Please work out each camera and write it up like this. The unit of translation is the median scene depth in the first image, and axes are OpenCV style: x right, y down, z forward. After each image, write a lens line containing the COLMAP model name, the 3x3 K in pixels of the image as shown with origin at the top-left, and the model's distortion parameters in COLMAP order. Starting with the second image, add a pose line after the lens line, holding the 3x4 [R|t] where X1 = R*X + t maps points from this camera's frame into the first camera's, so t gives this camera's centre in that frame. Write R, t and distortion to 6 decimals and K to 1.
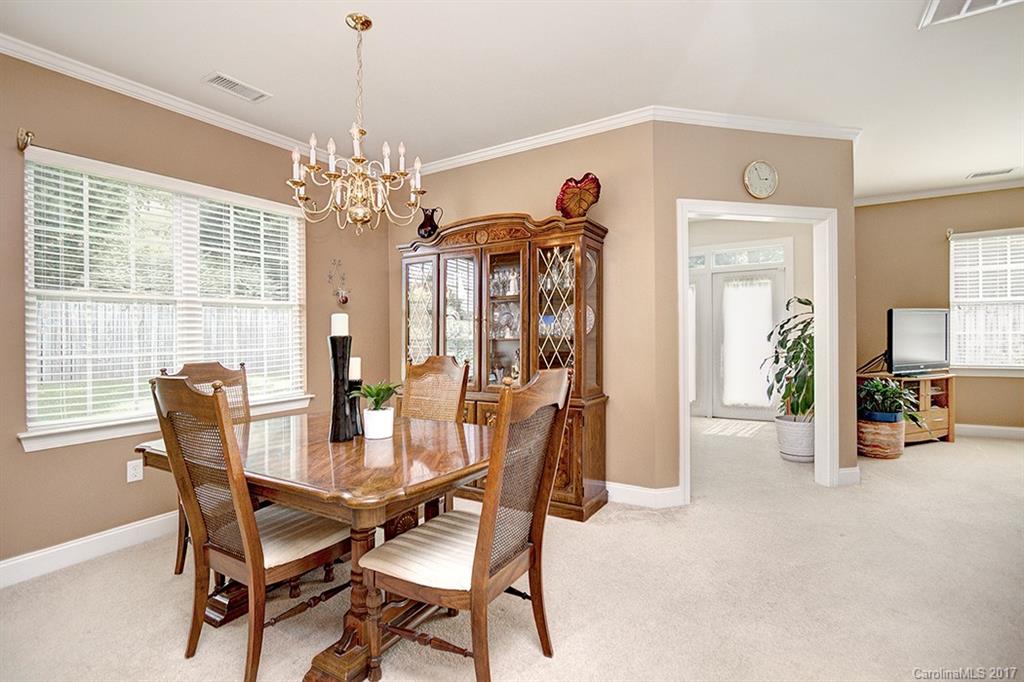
lens RADIAL K [[477.1, 0, 509.1], [0, 477.1, 341.5], [0, 0, 1]] dist [-0.003639, 0.000224]
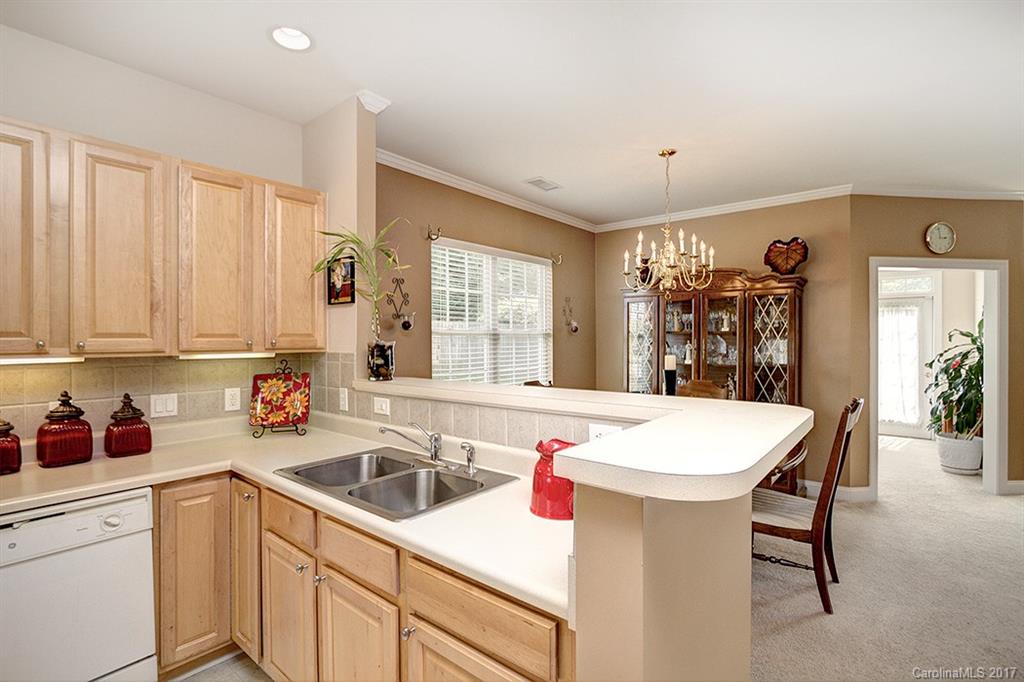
lens RADIAL K [[477.1, 0, 515.7], [0, 477.1, 345.7], [0, 0, 1]] dist [-0.003639, 0.000224]
pose [[0.991434, 0.020191, -0.129040, -0.357233], [-0.019861, 0.999795, 0.003843, -0.046742], [0.129092, -0.001247, 0.991632, -0.316670]]
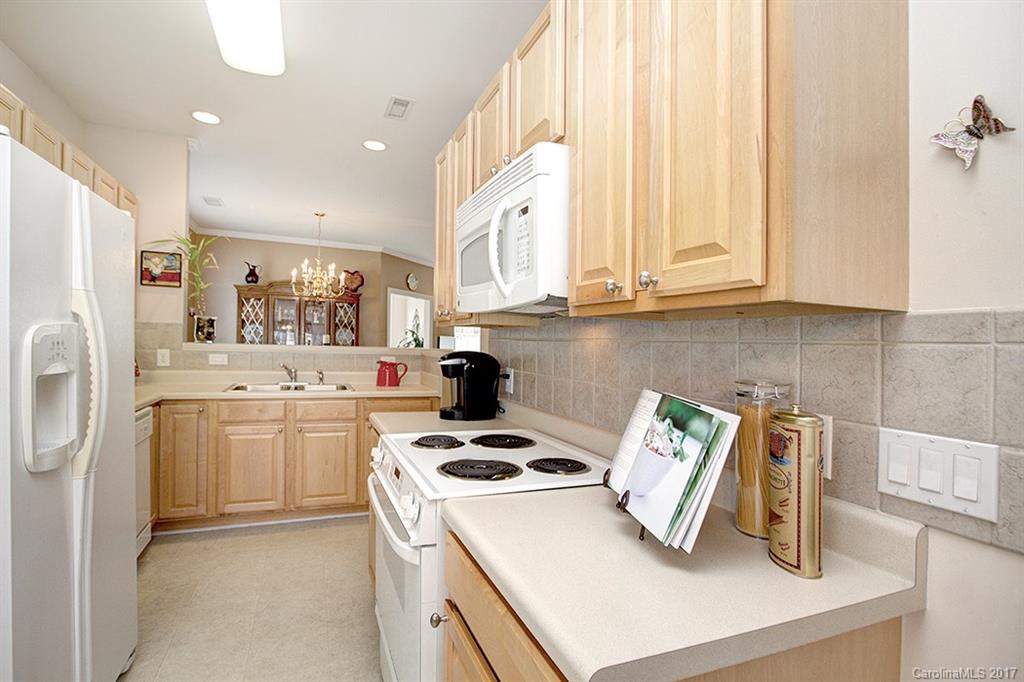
lens RADIAL K [[477.1, 0, 514.9], [0, 477.1, 344.3], [0, 0, 1]] dist [-0.003639, 0.000224]
pose [[0.580879, 0.033604, 0.813296, -1.031234], [-0.021417, 0.999433, -0.025998, 0.020673], [-0.813708, -0.002316, 0.581269, -0.747841]]
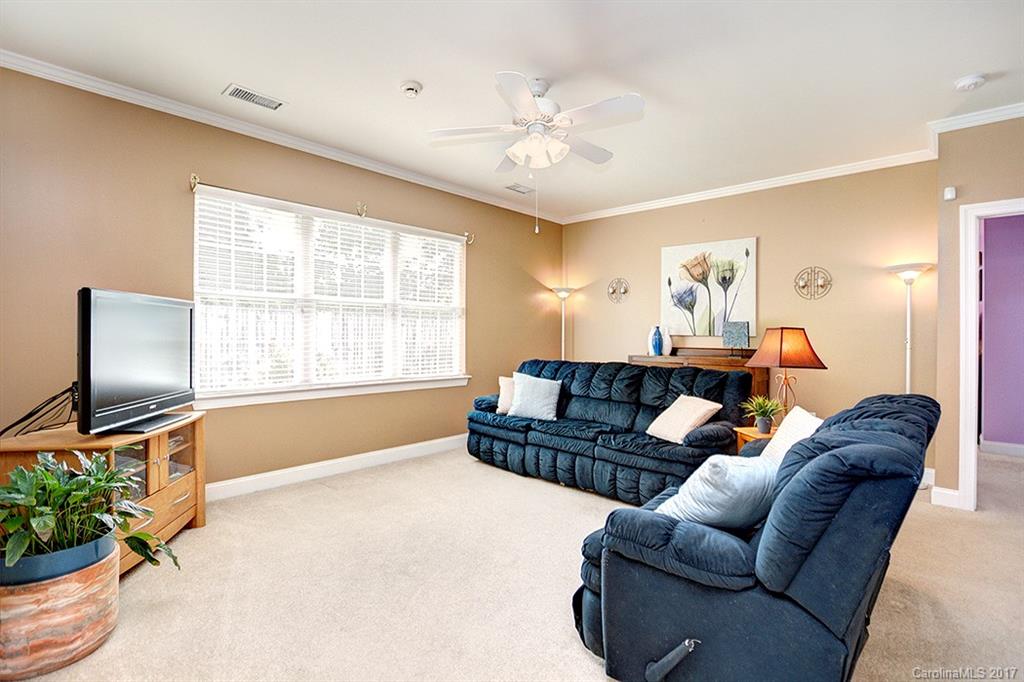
lens RADIAL K [[477.1, 0, 506.6], [0, 477.1, 344.7], [0, 0, 1]] dist [-0.003639, 0.000224]
pose [[0.208950, -0.001129, 0.977926, 0.452094], [0.009897, 0.999951, -0.000961, -0.011061], [-0.977876, 0.009879, 0.208951, 0.527159]]
